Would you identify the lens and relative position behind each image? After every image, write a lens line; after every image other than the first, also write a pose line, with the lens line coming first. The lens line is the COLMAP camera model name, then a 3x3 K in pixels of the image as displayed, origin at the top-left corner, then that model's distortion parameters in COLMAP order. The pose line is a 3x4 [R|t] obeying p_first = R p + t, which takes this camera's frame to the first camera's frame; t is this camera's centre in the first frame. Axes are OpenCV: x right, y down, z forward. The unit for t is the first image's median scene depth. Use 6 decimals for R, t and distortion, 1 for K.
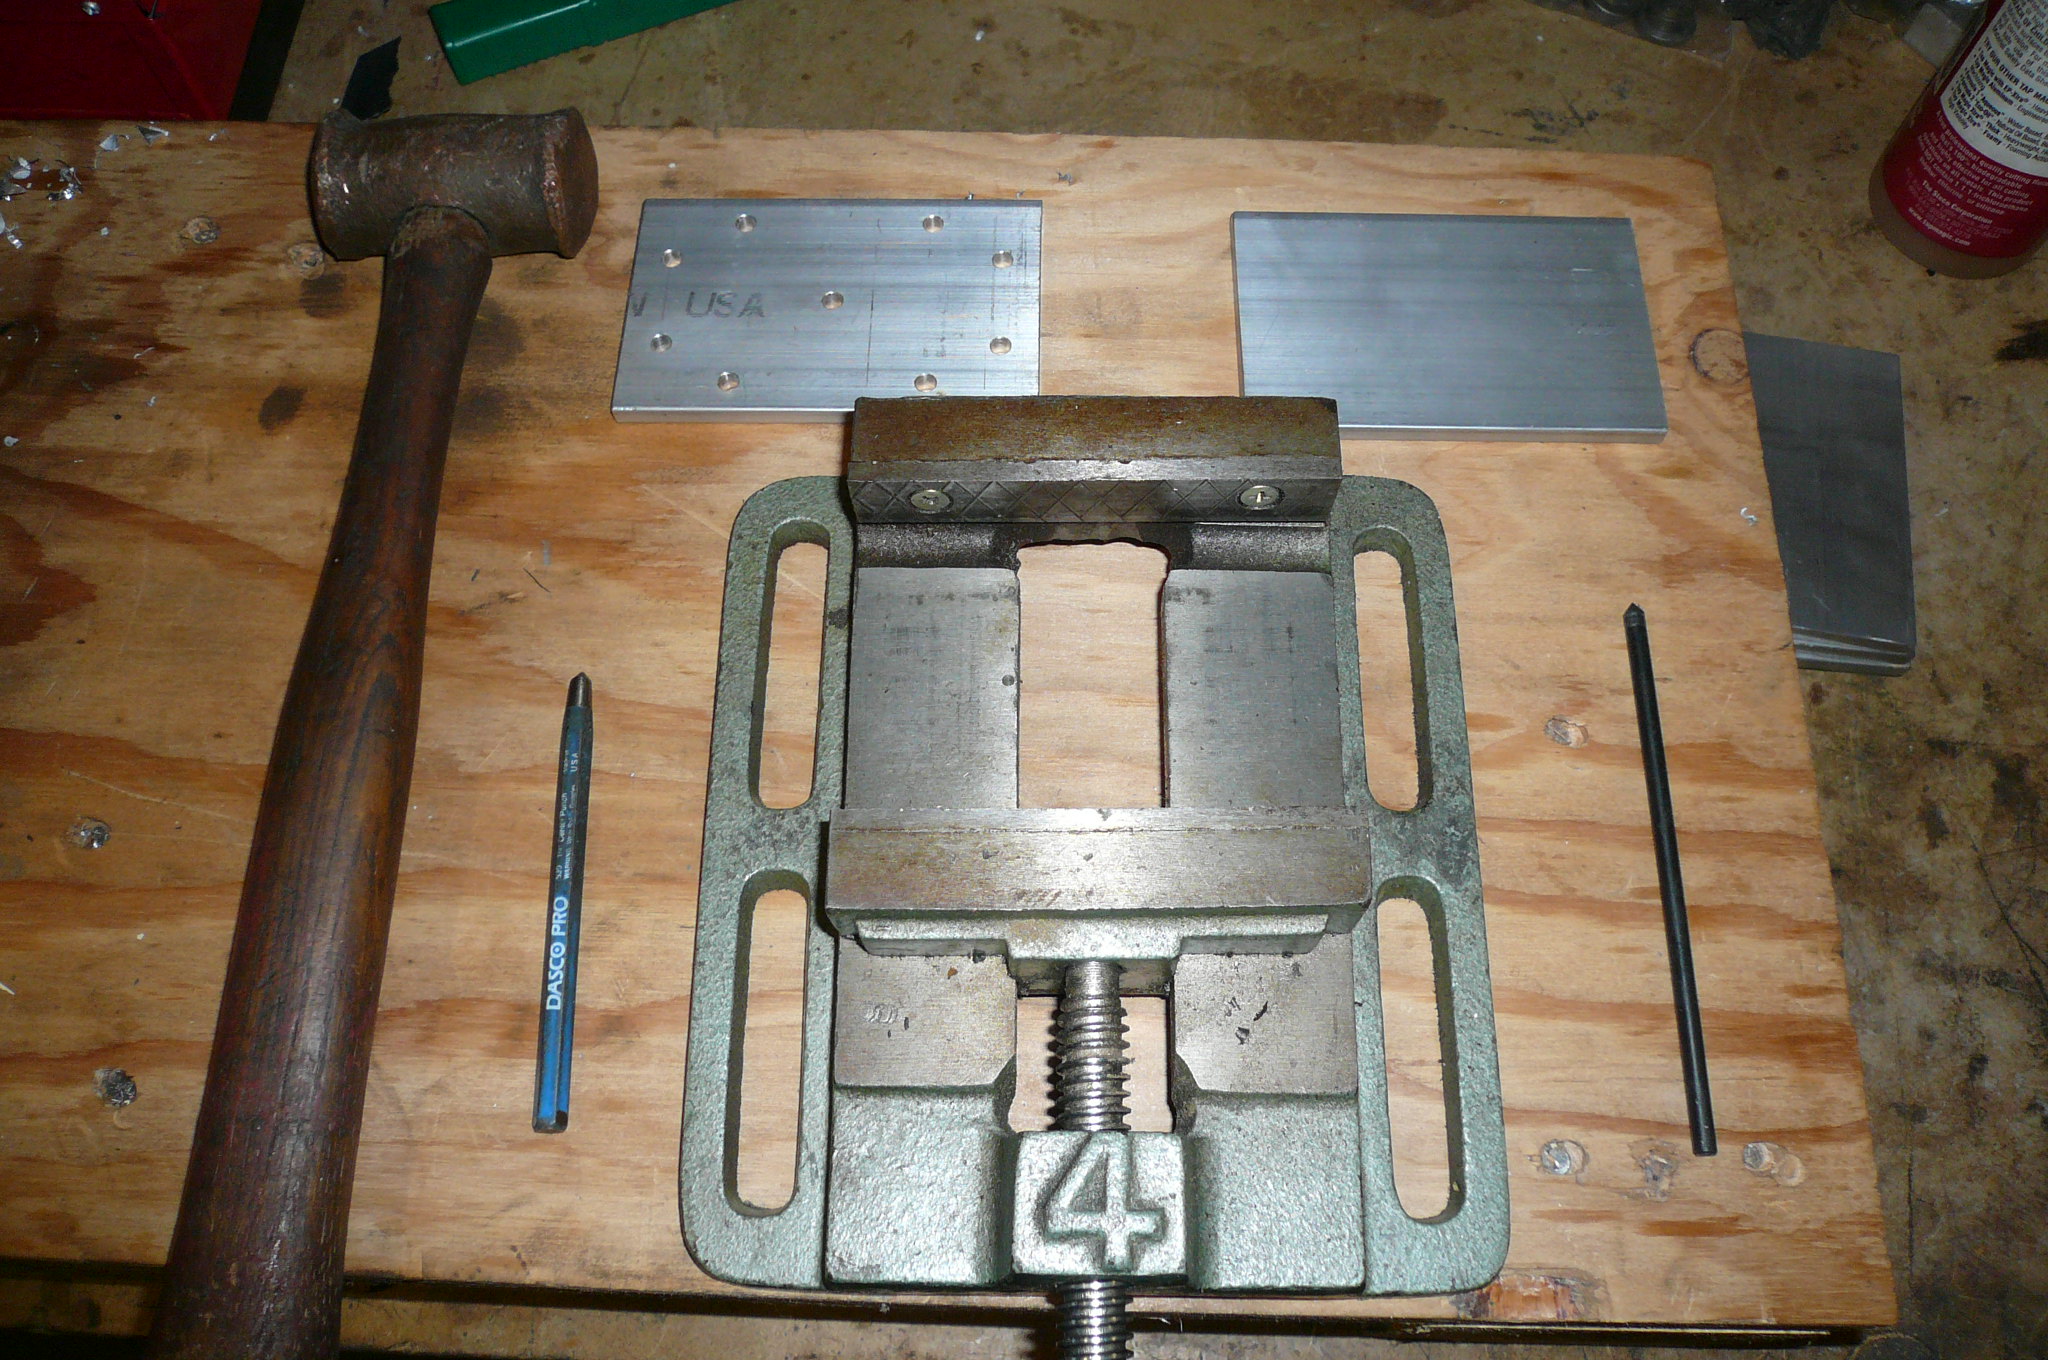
lens RADIAL K [[1675.8, 0, 1024.0], [0, 1675.8, 680.0], [0, 0, 1]] dist [-0.087561, 0.074517]
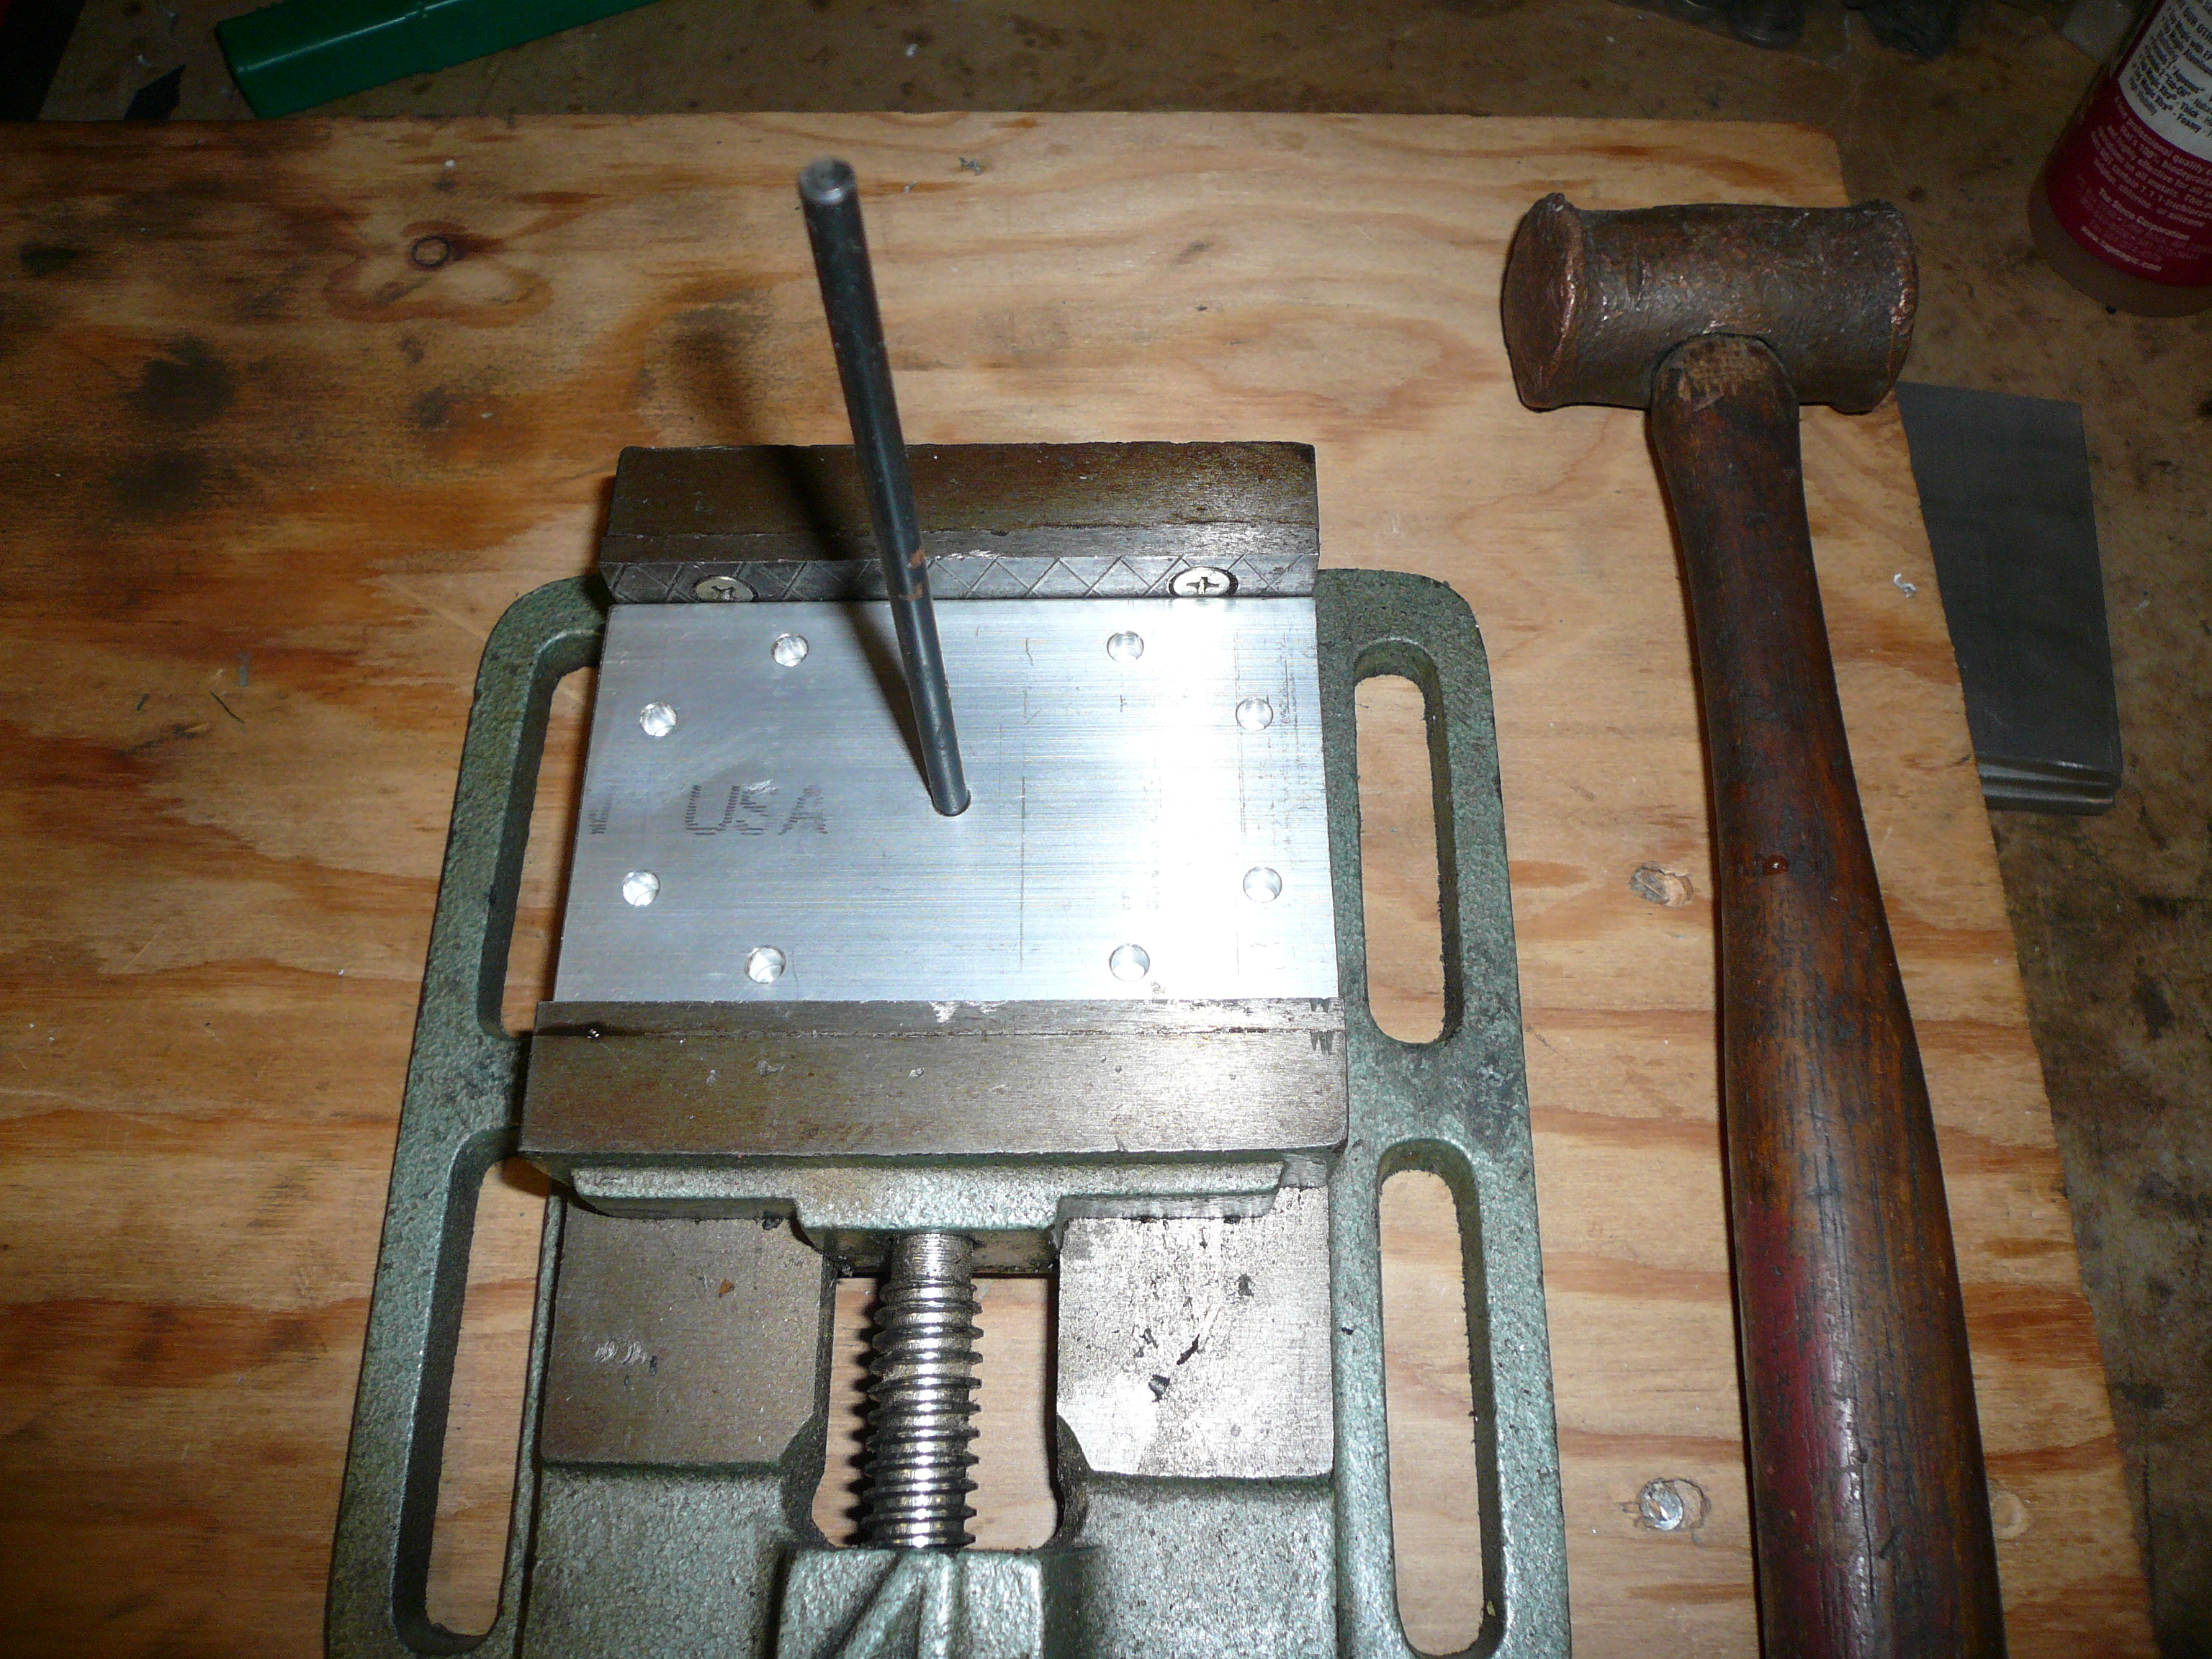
lens RADIAL K [[1808.9, 0, 1106.0], [0, 1808.9, 829.5], [0, 0, 1]] dist [-0.080046, 0.053657]
pose [[0.999745, -0.021586, 0.006641, 0.077699], [0.021776, 0.999314, -0.029941, 0.023098], [-0.005991, 0.030078, 0.999530, 0.214978]]
